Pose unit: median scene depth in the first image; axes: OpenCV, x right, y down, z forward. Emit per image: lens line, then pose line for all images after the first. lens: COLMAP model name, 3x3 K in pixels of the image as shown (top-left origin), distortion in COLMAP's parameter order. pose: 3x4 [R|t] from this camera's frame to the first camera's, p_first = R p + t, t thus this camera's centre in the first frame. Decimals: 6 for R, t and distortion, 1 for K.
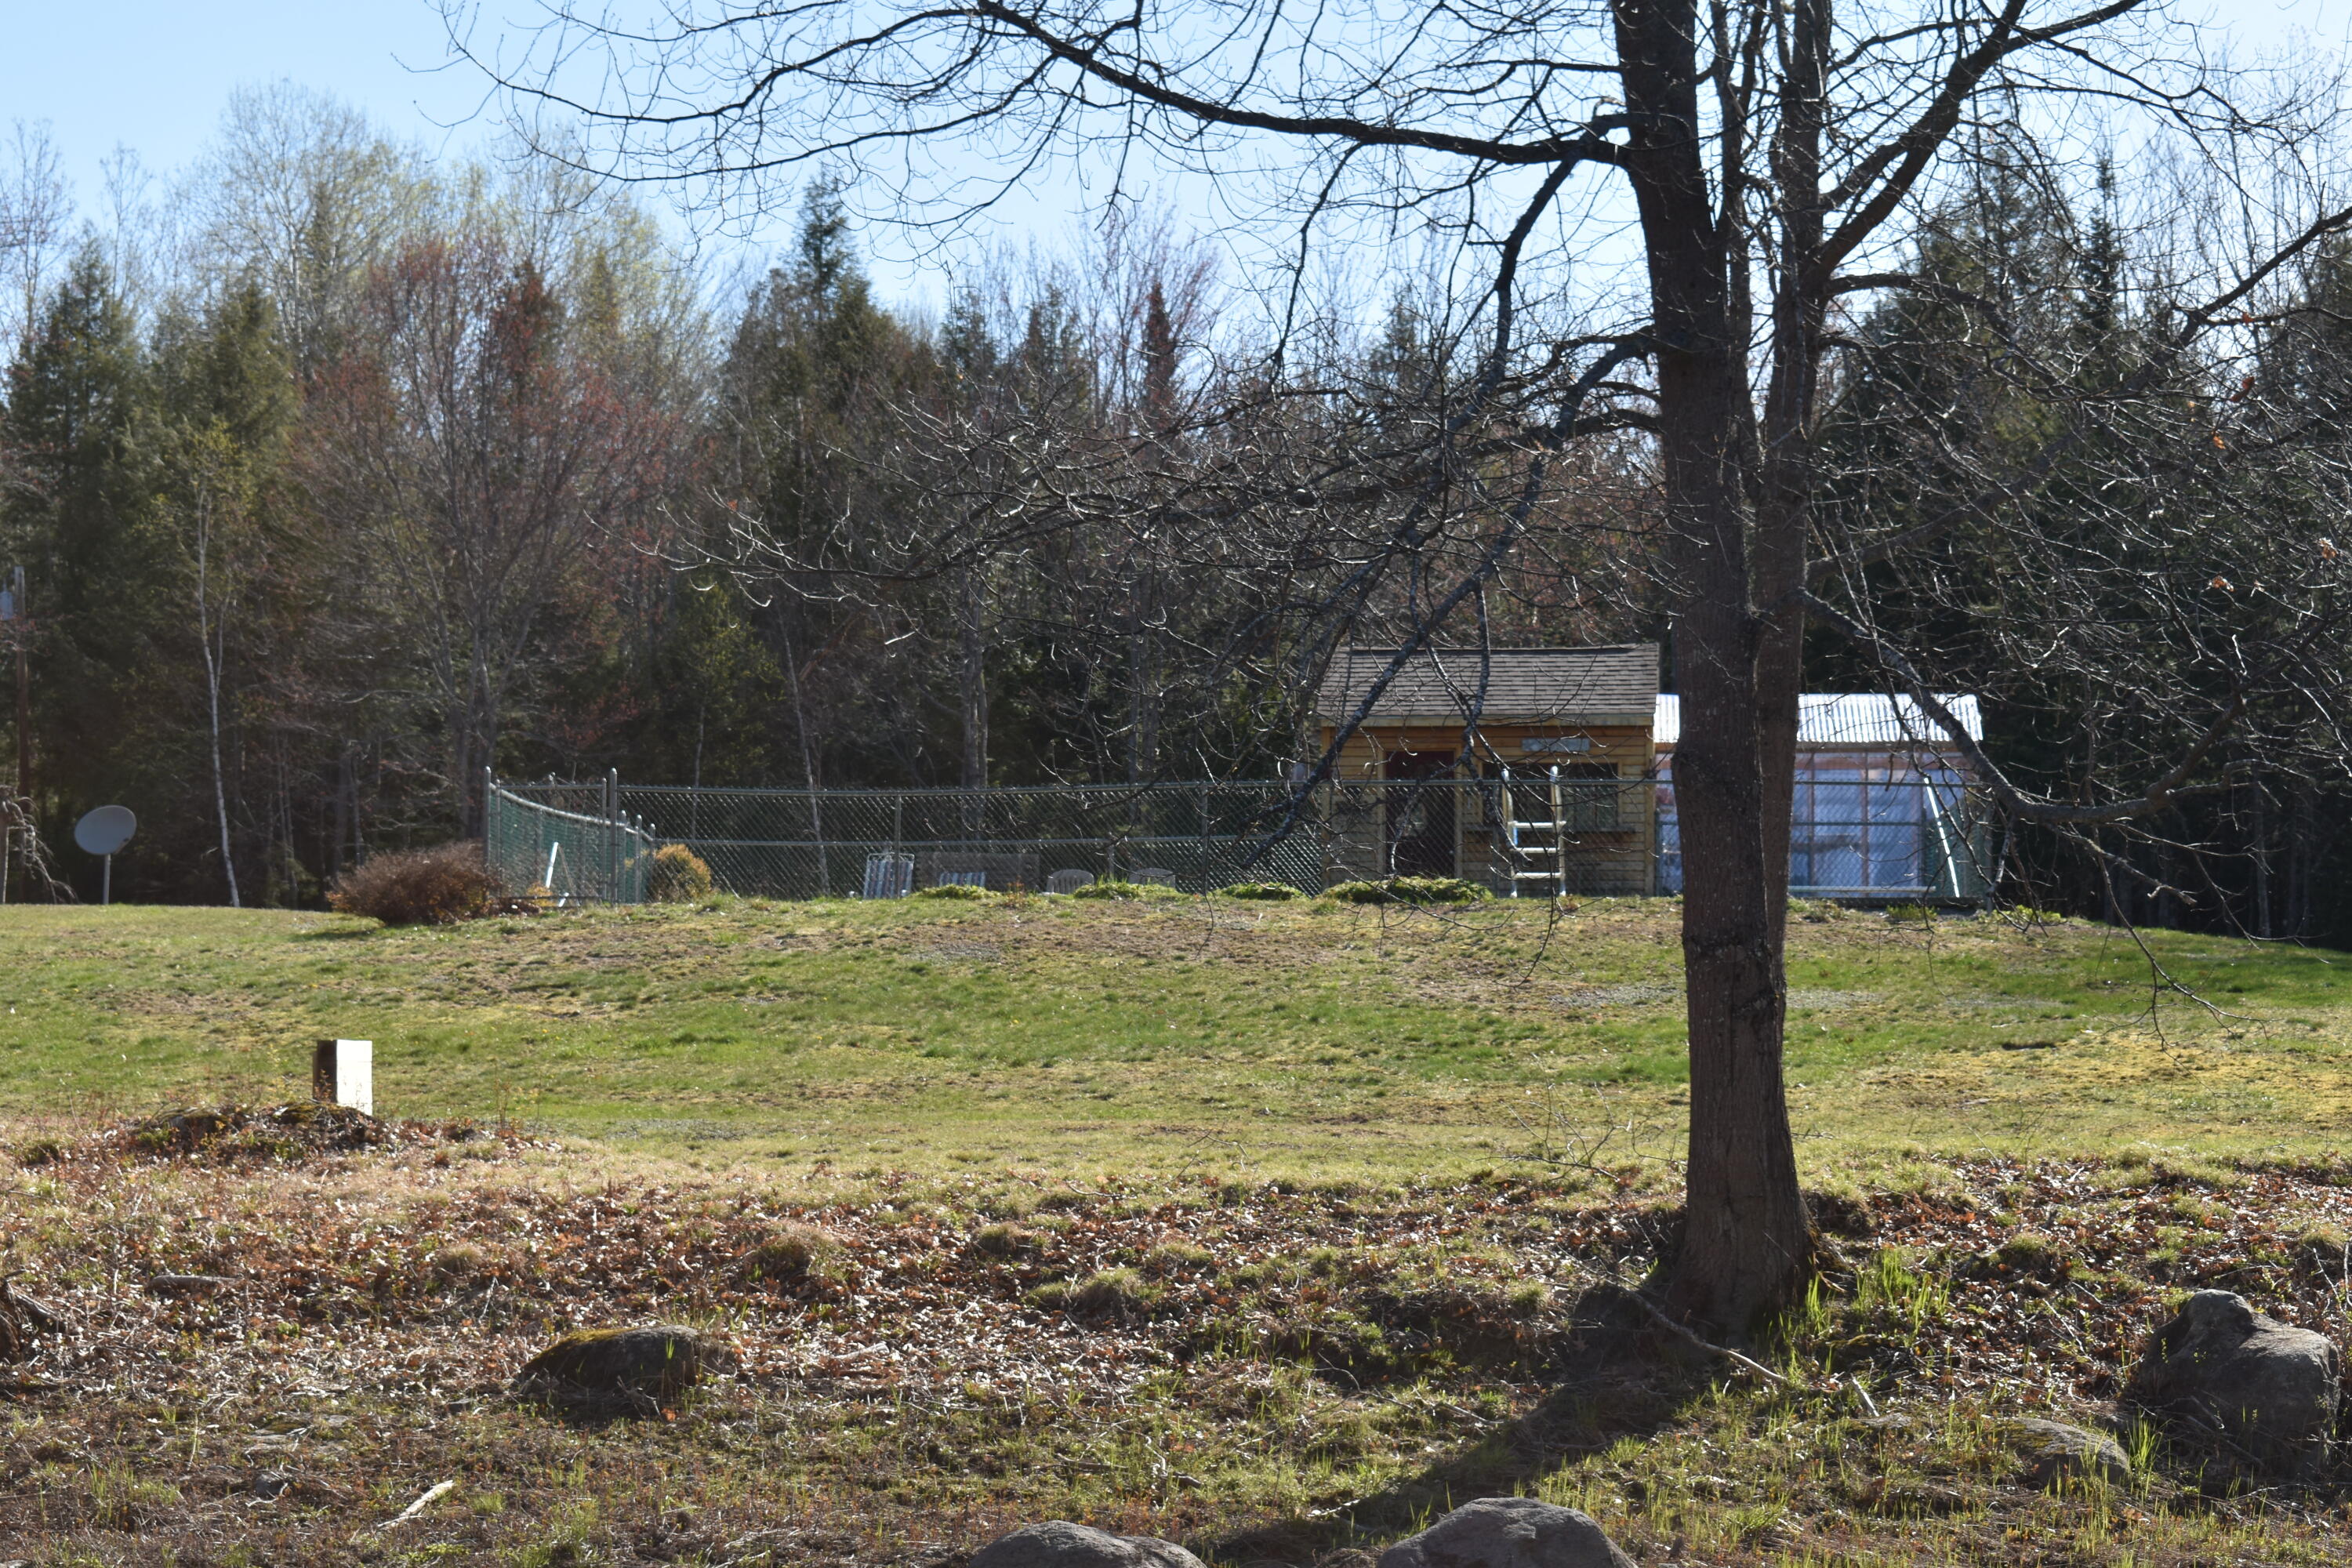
lens RADIAL K [[5604.6, 0, 1172.0], [0, 5604.6, 784.6], [0, 0, 1]] dist [0.162551, 0.000000]
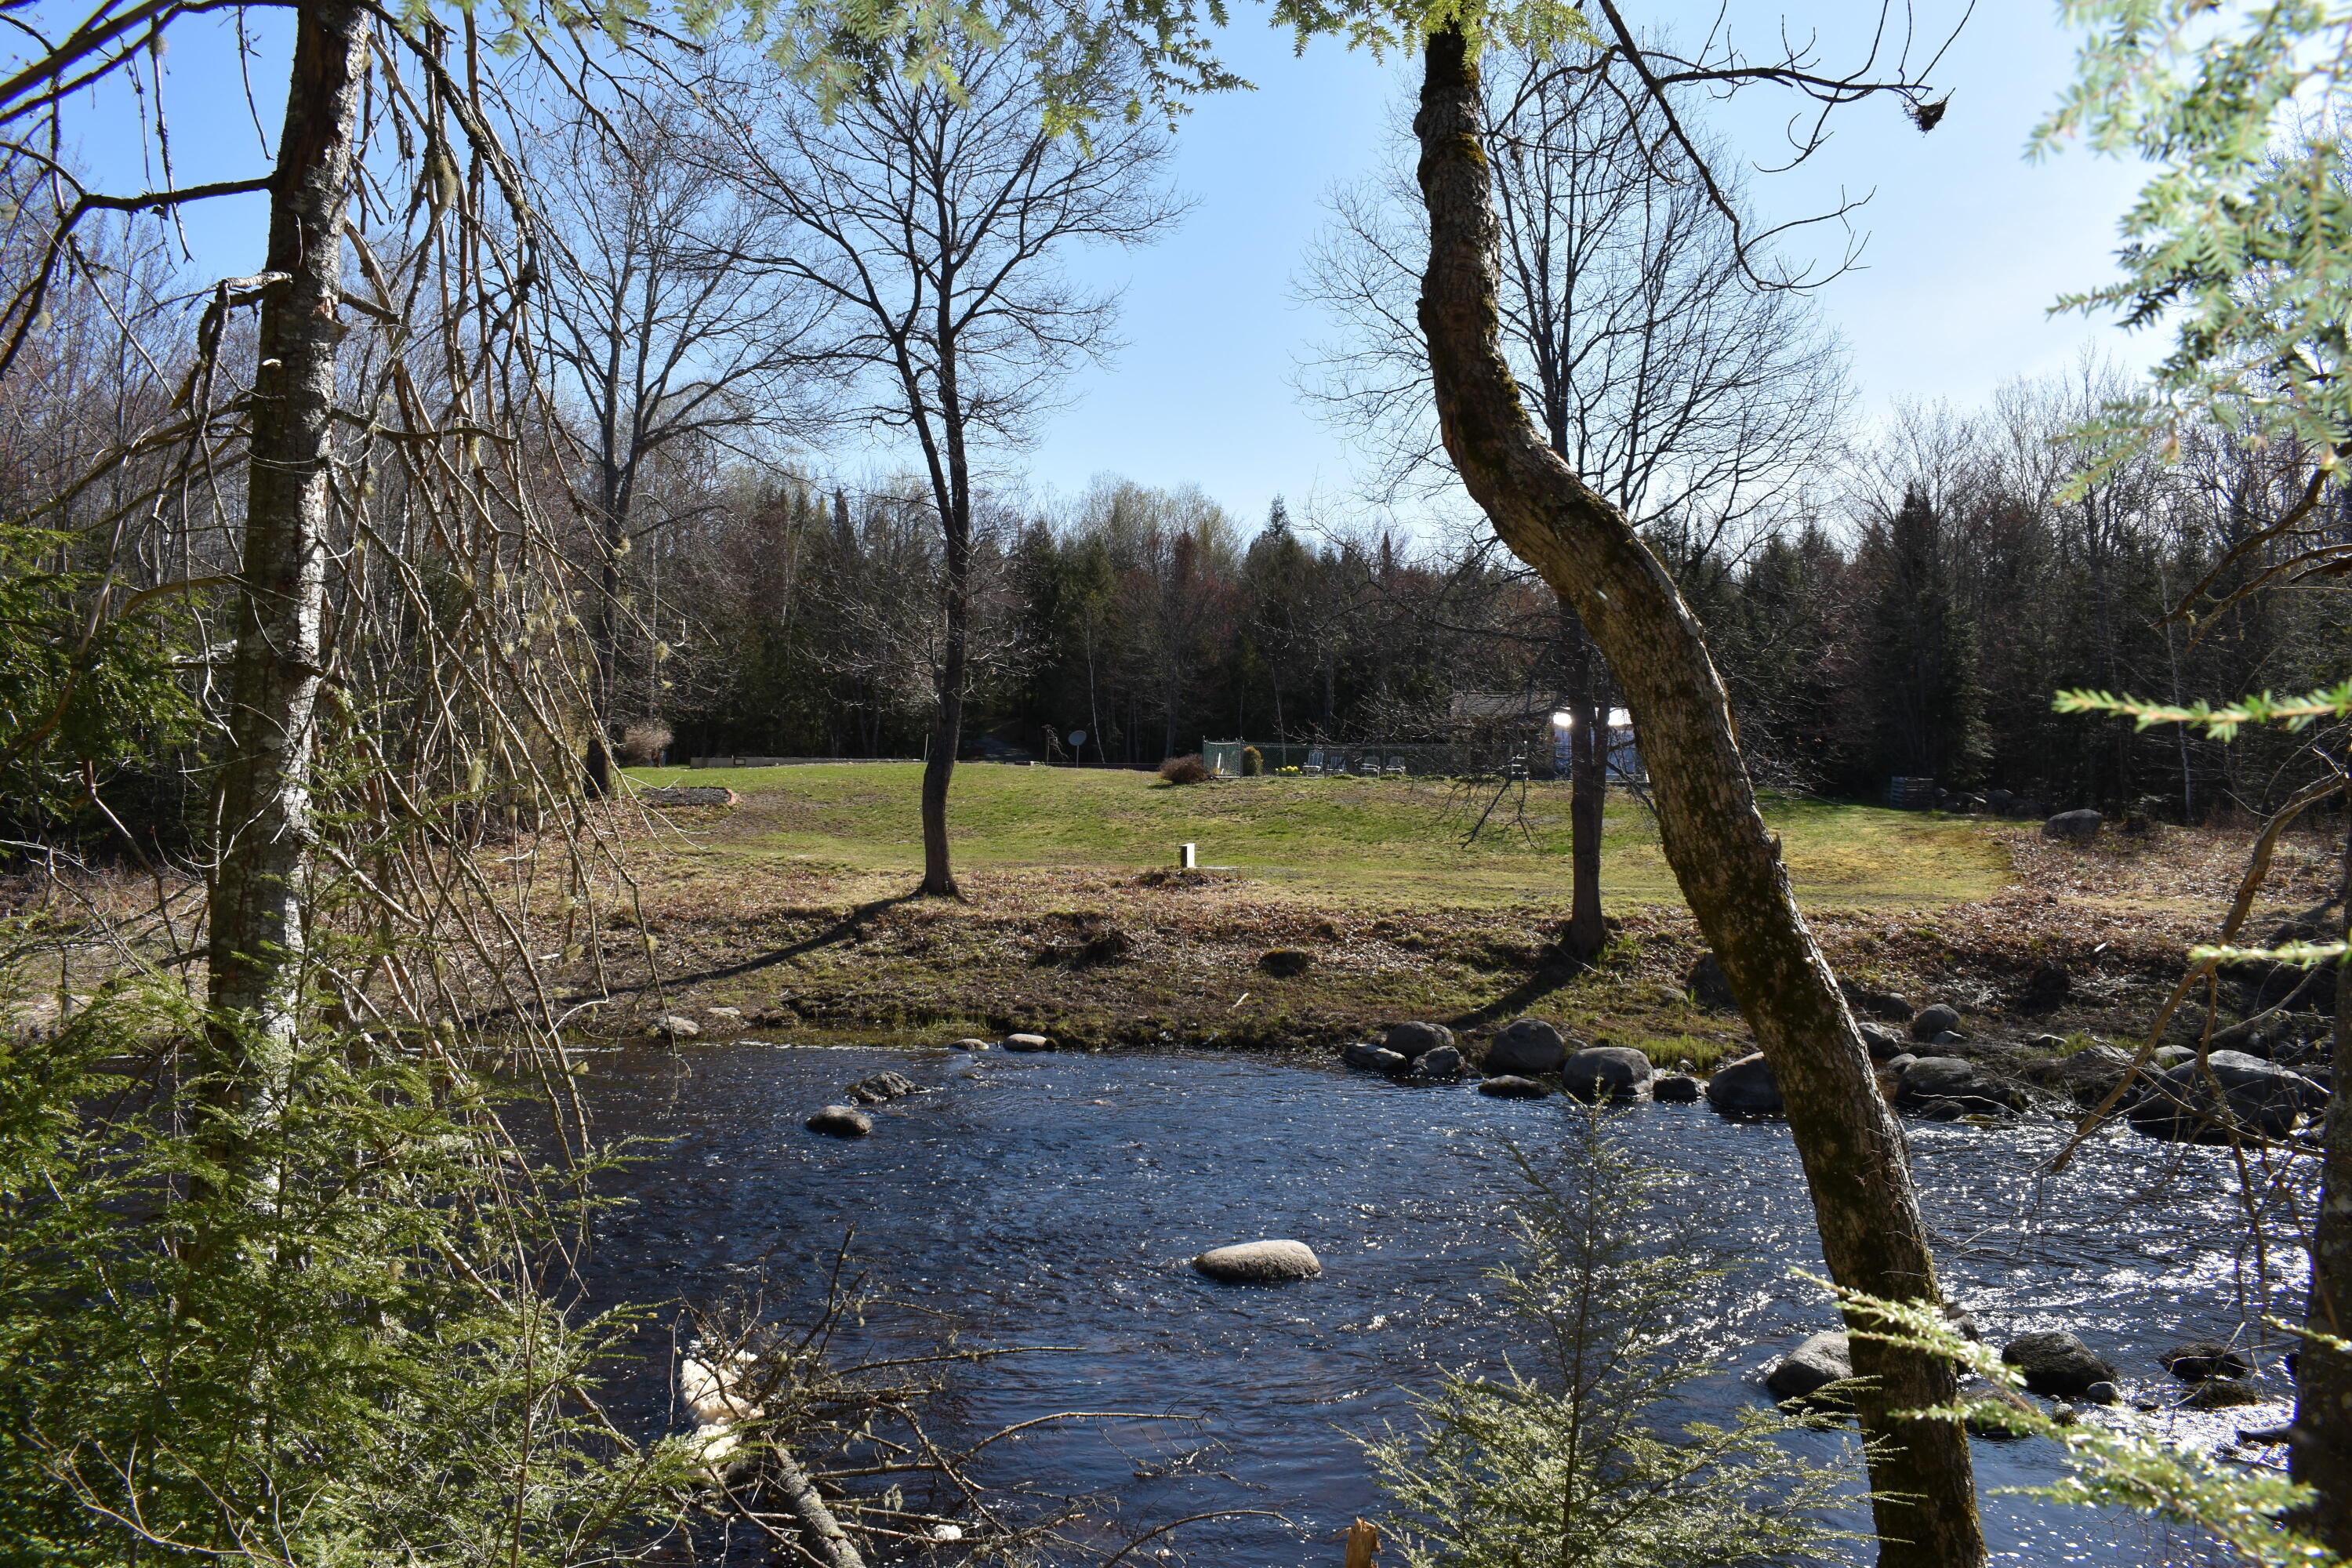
lens RADIAL K [[1857.6, 0, 1180.0], [0, 1857.6, 786.1], [0, 0, 1]] dist [-0.061056, 0.000549]
pose [[0.993997, 0.009988, -0.108954, -0.032268], [-0.003775, 0.998362, 0.057086, -0.080391], [0.109346, -0.056332, 0.992406, -0.231692]]
